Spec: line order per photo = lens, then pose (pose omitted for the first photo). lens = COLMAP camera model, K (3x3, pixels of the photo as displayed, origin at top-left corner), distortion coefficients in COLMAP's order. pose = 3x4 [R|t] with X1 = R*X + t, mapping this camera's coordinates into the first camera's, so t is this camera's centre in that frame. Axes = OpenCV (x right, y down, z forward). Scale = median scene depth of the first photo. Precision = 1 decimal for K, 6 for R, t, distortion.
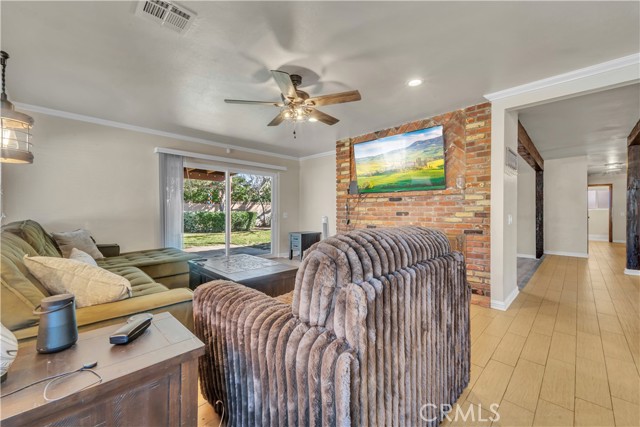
lens RADIAL K [[256.3, 0, 325.3], [0, 256.3, 211.9], [0, 0, 1]] dist [-0.007836, -0.000674]
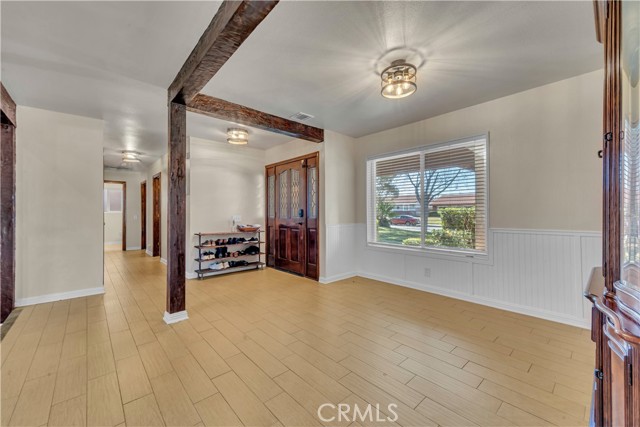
lens RADIAL K [[256.3, 0, 319.7], [0, 256.3, 212.7], [0, 0, 1]] dist [-0.007836, -0.000674]
pose [[0.048000, 0.002758, 0.998844, 0.311732], [0.005517, 0.999980, -0.003026, -0.000628], [-0.998832, 0.005656, 0.047983, 0.312443]]
